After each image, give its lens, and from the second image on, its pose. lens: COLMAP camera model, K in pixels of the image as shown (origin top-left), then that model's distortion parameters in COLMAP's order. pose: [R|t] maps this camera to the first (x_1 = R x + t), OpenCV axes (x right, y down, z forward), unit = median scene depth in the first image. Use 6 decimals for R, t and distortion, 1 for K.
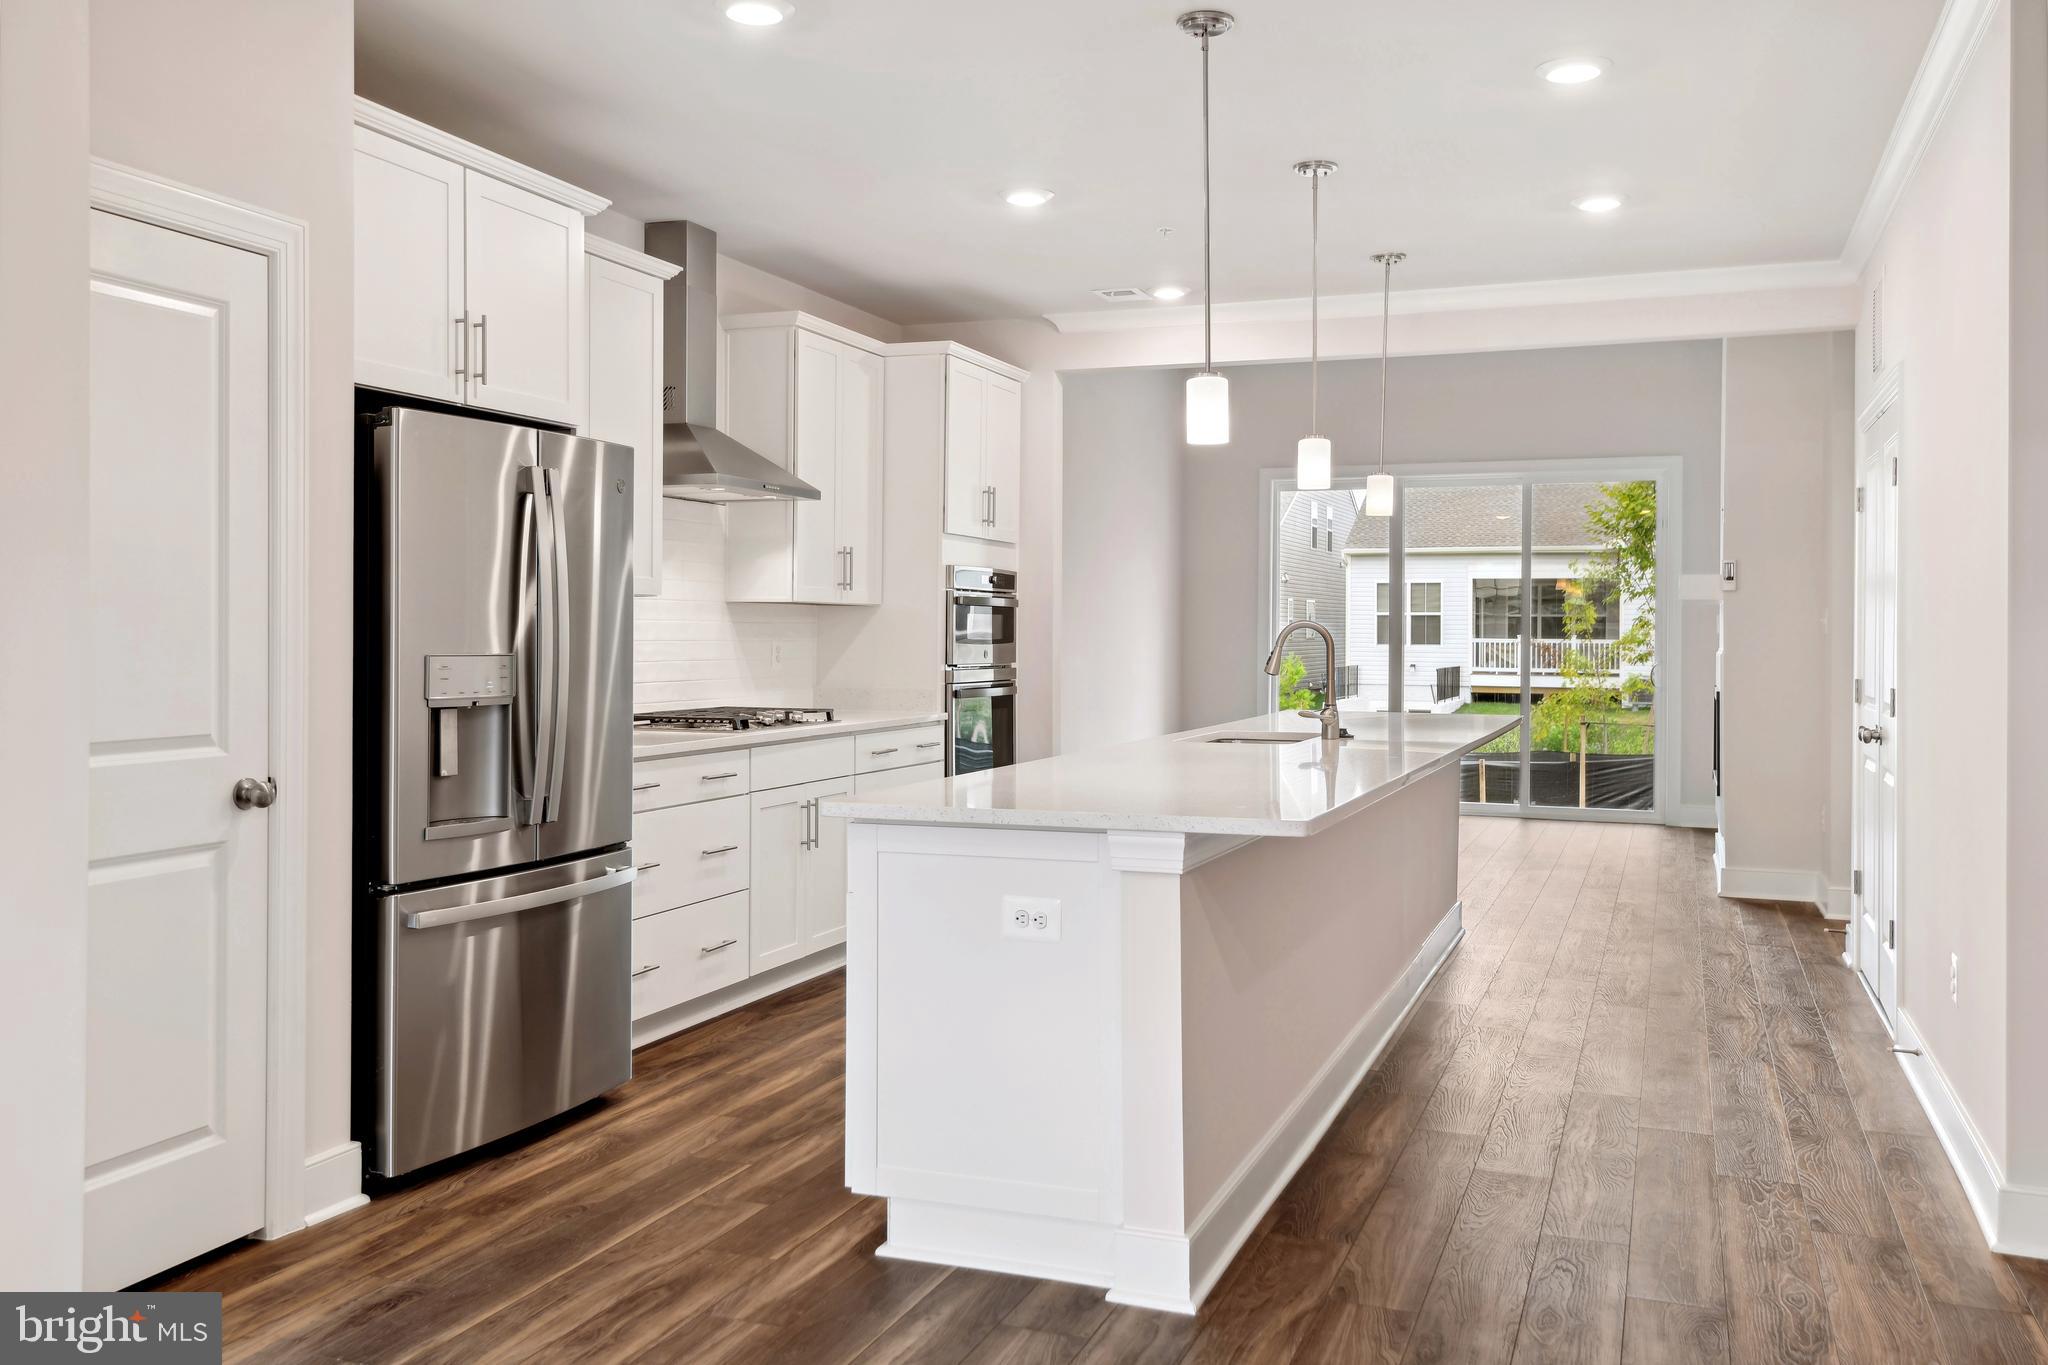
lens RADIAL K [[1726.9, 0, 1015.7], [0, 1726.9, 671.5], [0, 0, 1]] dist [0.017360, -0.009178]
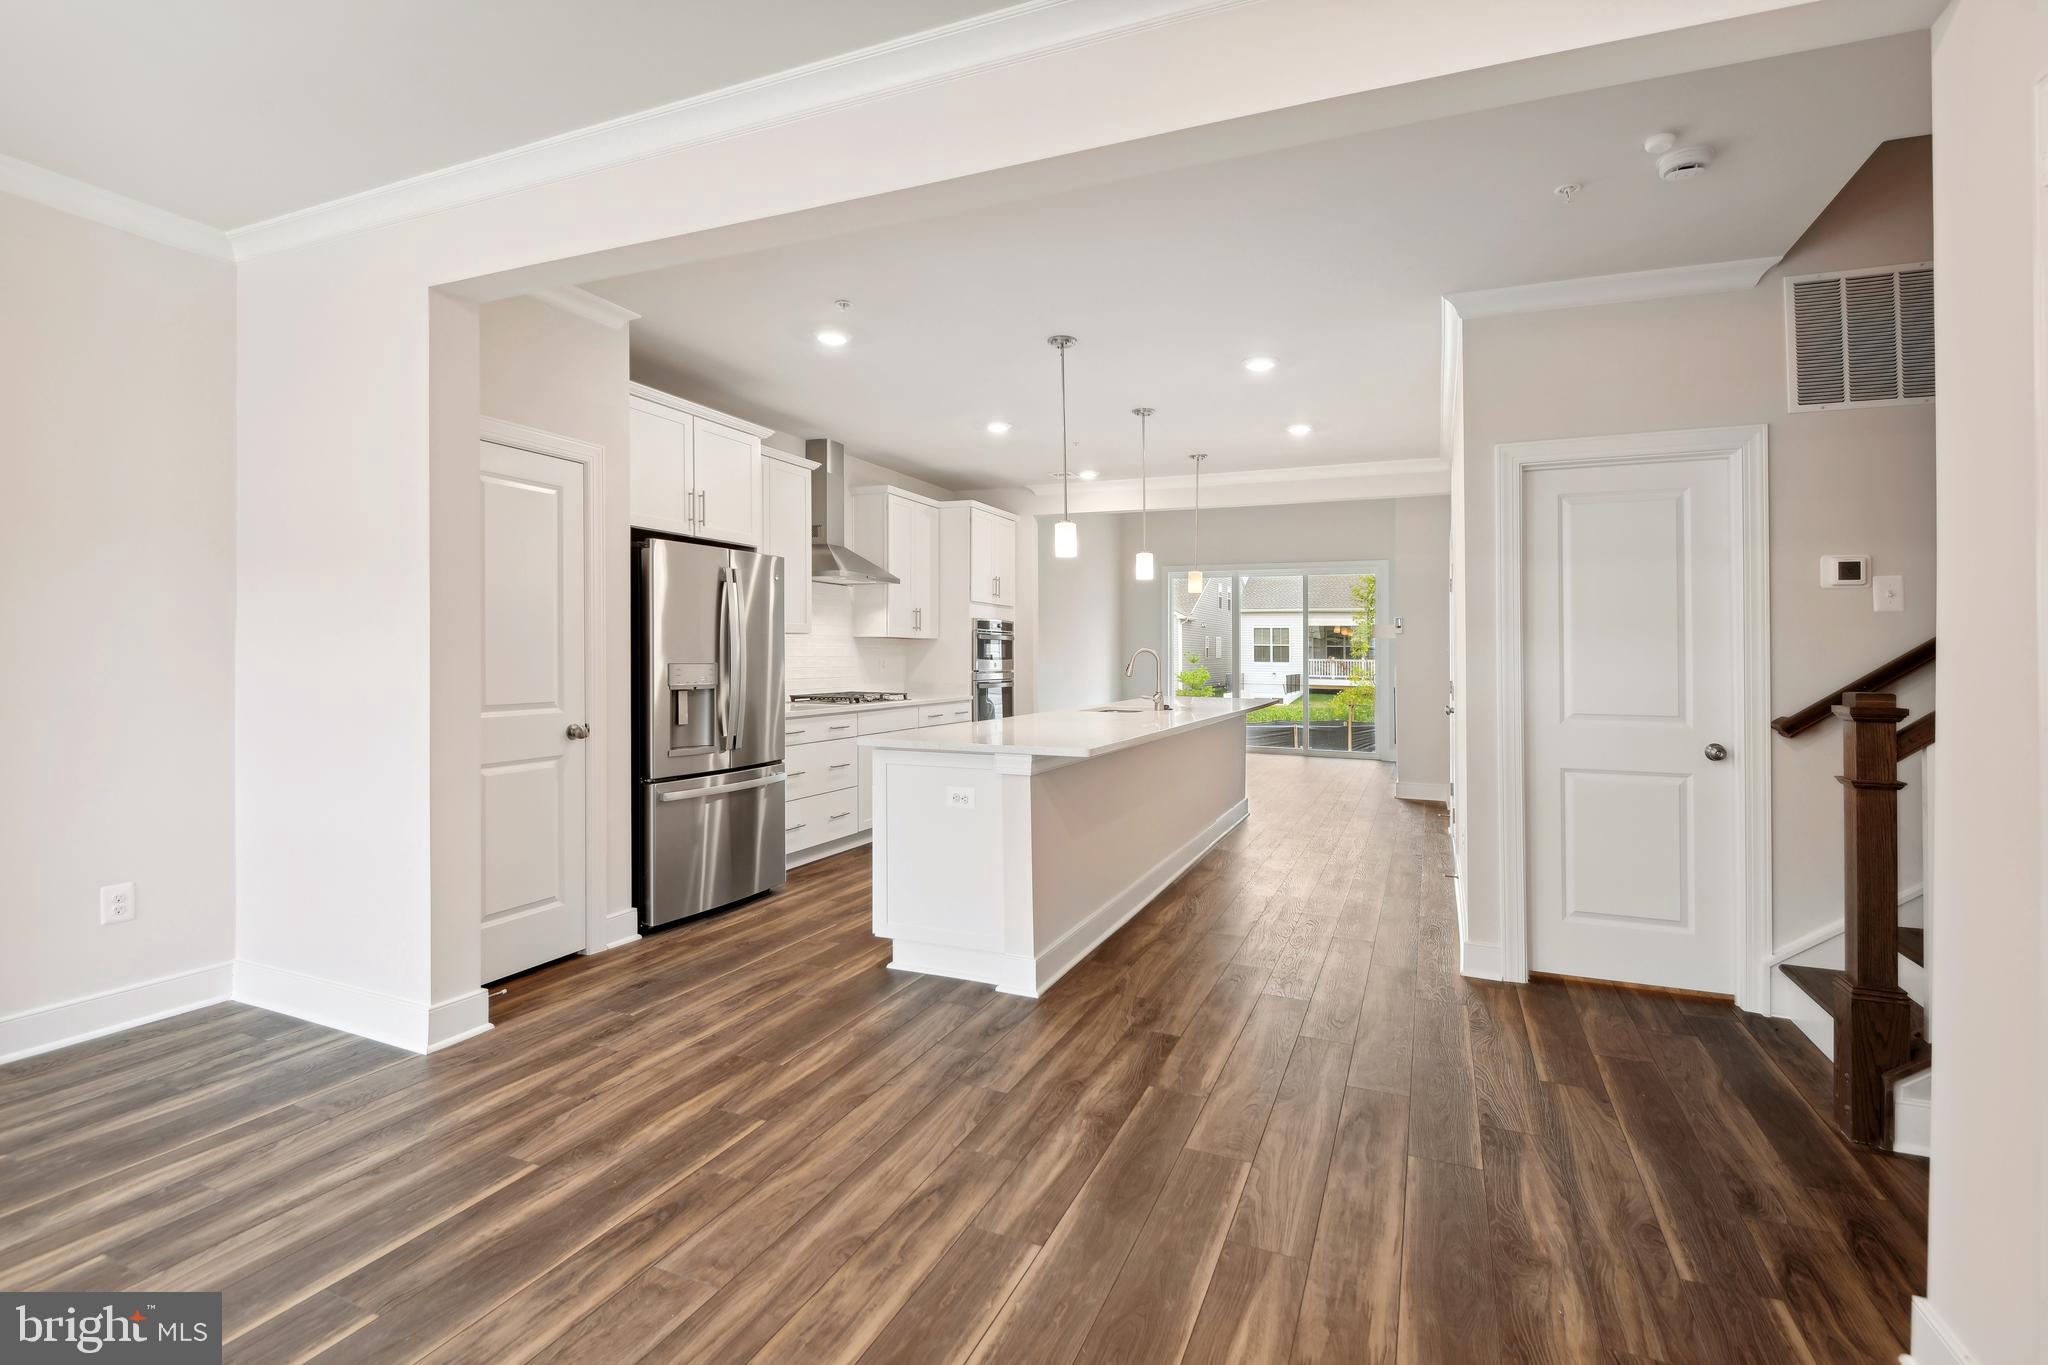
lens RADIAL K [[943.8, 0, 1032.2], [0, 943.8, 683.8], [0, 0, 1]] dist [0.002306, -0.000202]
pose [[0.999335, 0.006273, -0.035906, 0.105922], [-0.005962, 0.999944, 0.008777, 0.001888], [0.035959, -0.008557, 0.999317, -0.060941]]
